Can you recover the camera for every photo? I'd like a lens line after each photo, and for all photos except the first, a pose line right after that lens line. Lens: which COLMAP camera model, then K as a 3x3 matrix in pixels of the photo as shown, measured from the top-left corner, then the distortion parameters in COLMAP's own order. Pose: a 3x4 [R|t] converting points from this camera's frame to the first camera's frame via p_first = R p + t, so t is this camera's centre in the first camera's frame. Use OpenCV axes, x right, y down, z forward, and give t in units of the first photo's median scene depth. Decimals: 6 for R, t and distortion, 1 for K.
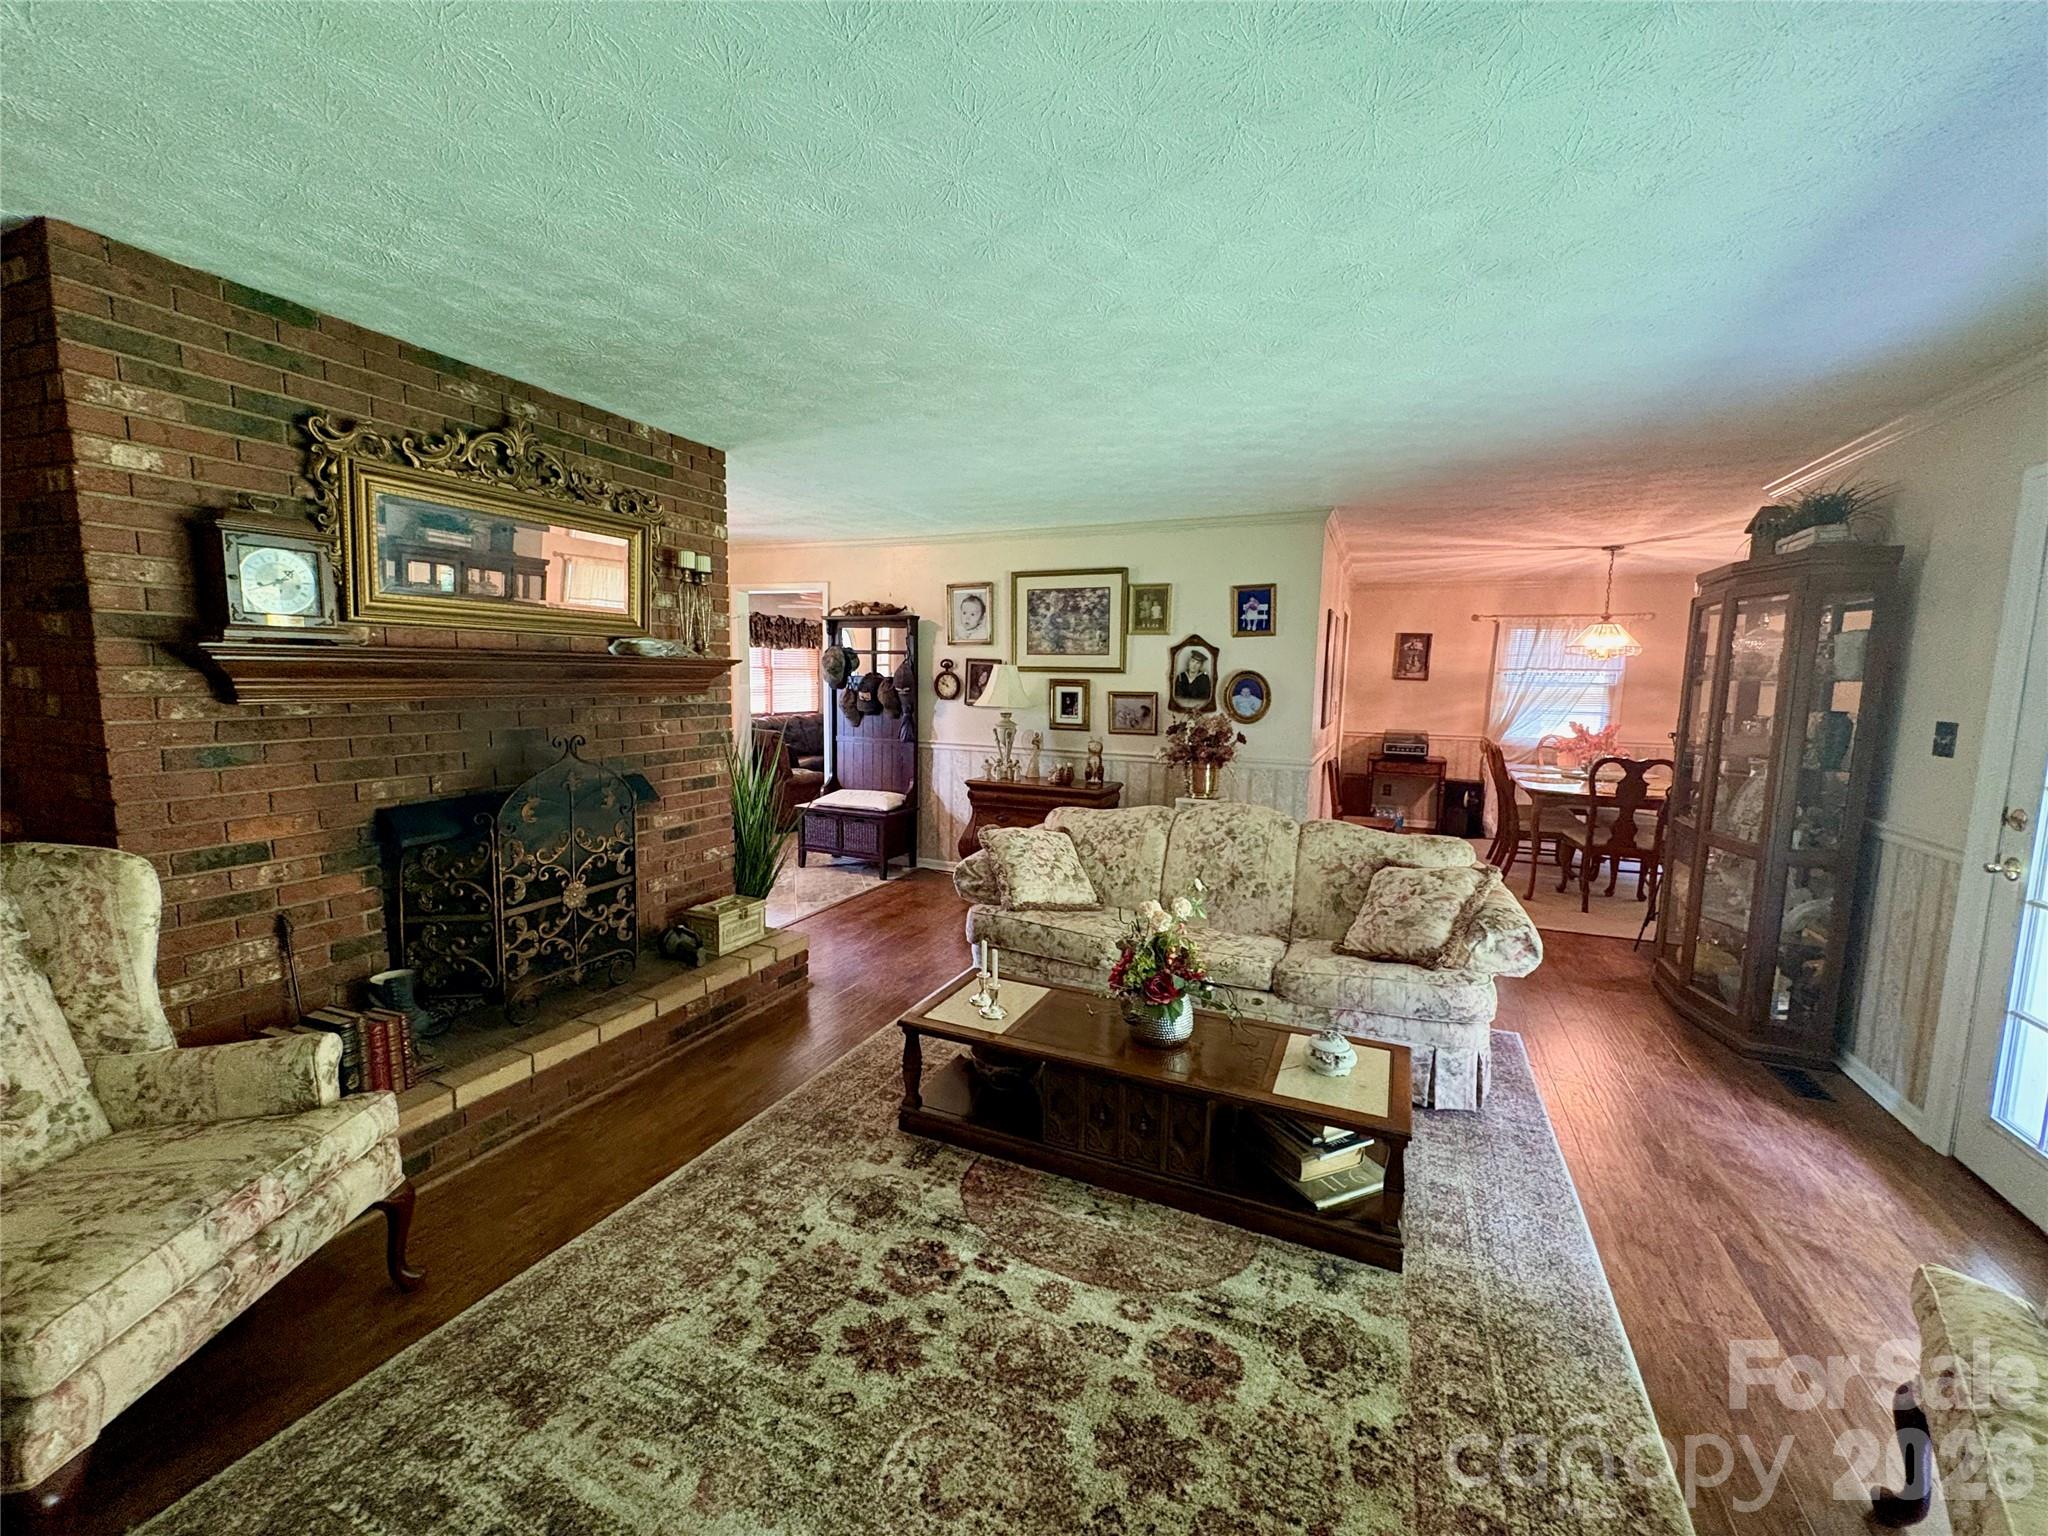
lens RADIAL K [[810.6, 0, 1025.0], [0, 810.6, 765.3], [0, 0, 1]] dist [0.000586, -0.000078]
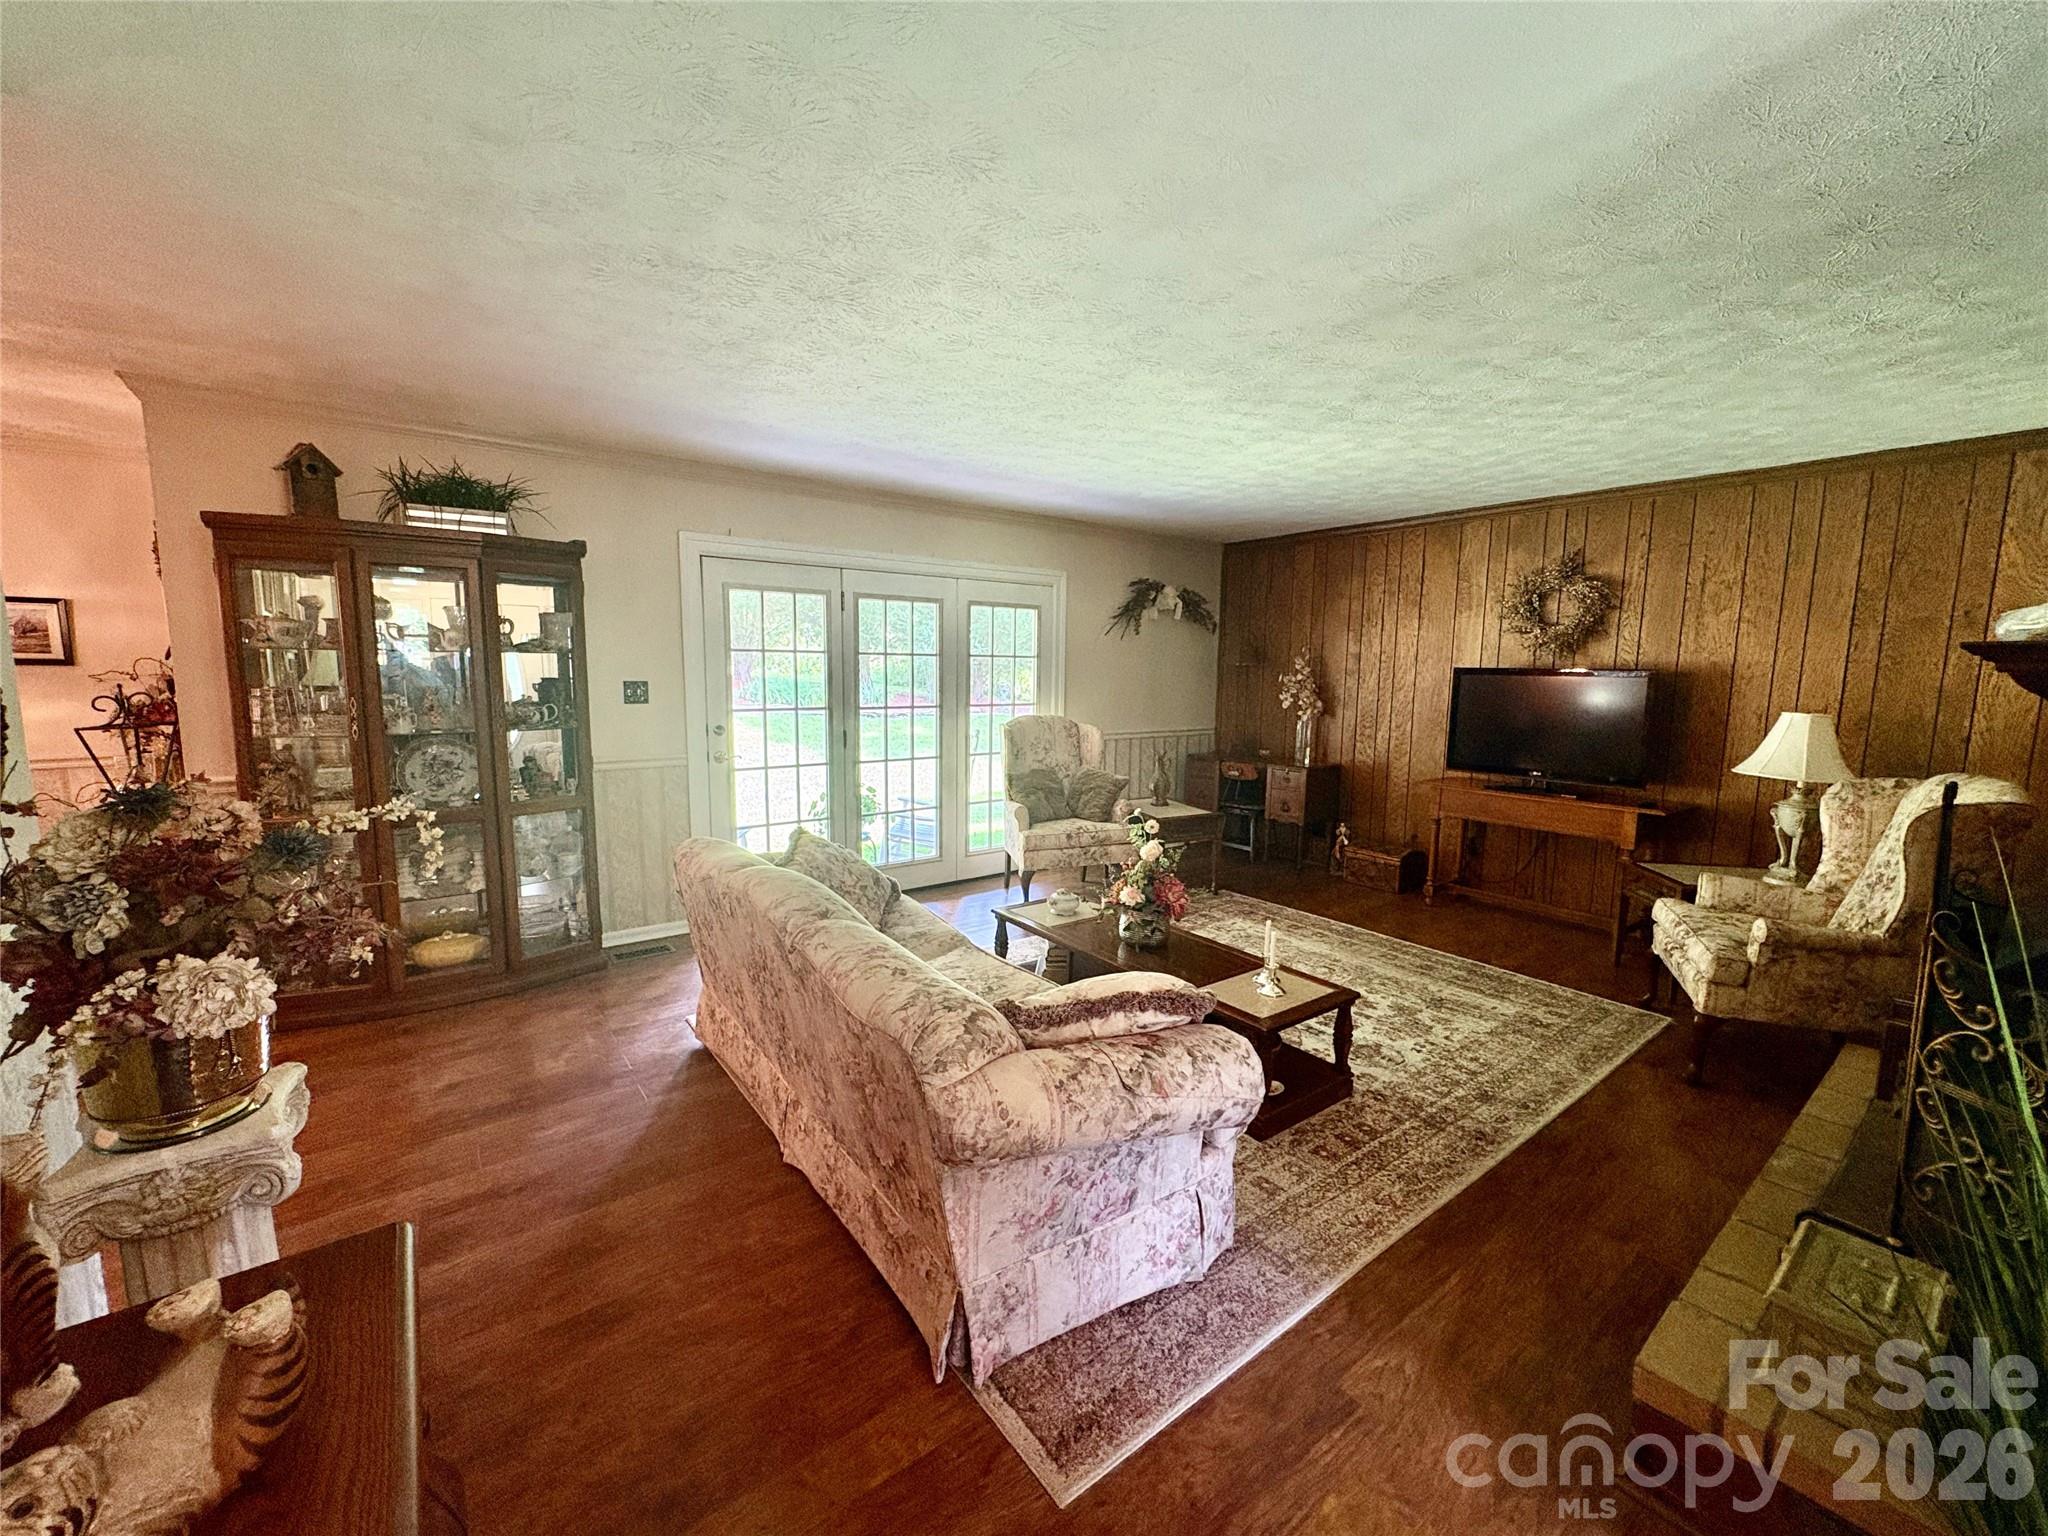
lens RADIAL K [[810.6, 0, 1025.0], [0, 810.6, 765.3], [0, 0, 1]] dist [0.000586, -0.000078]
pose [[-0.878718, -0.085738, 0.469578, -0.226855], [0.026721, 0.973359, 0.227724, -0.216571], [-0.476593, 0.212653, -0.853017, 1.918212]]
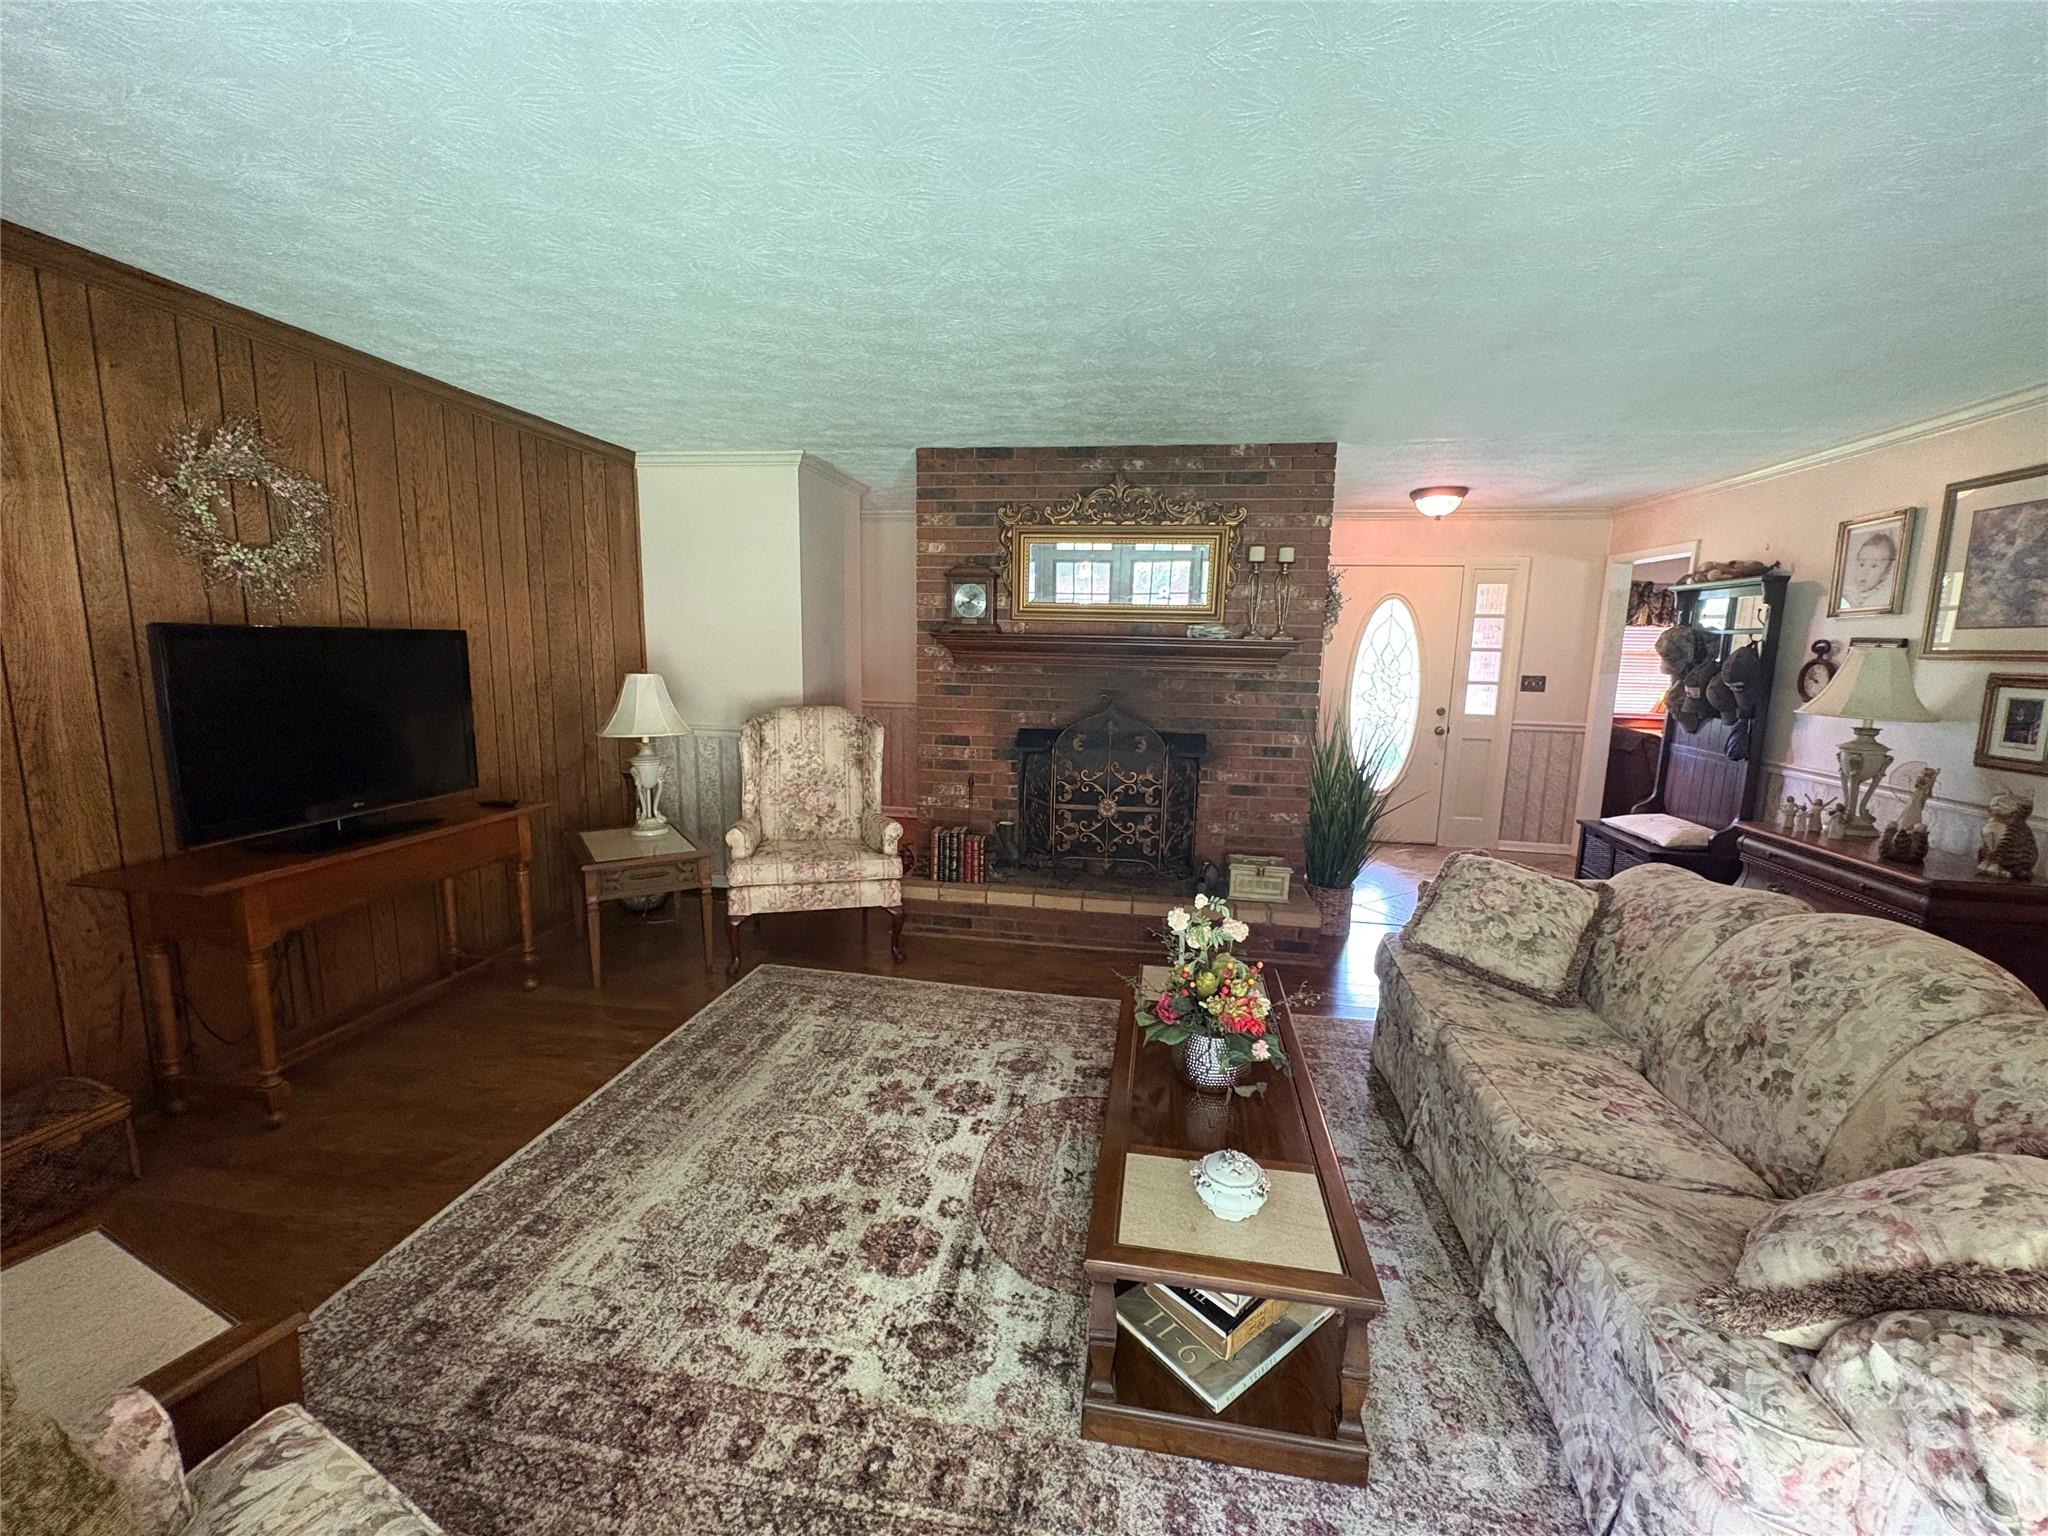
lens RADIAL K [[817.9, 0, 1031.2], [0, 817.9, 762.8], [0, 0, 1]] dist [0.000297, -0.000003]
pose [[0.261148, 0.129089, -0.956628, 0.799439], [-0.125346, 0.987162, 0.098991, -0.044324], [0.957126, 0.094058, 0.273976, 0.501772]]
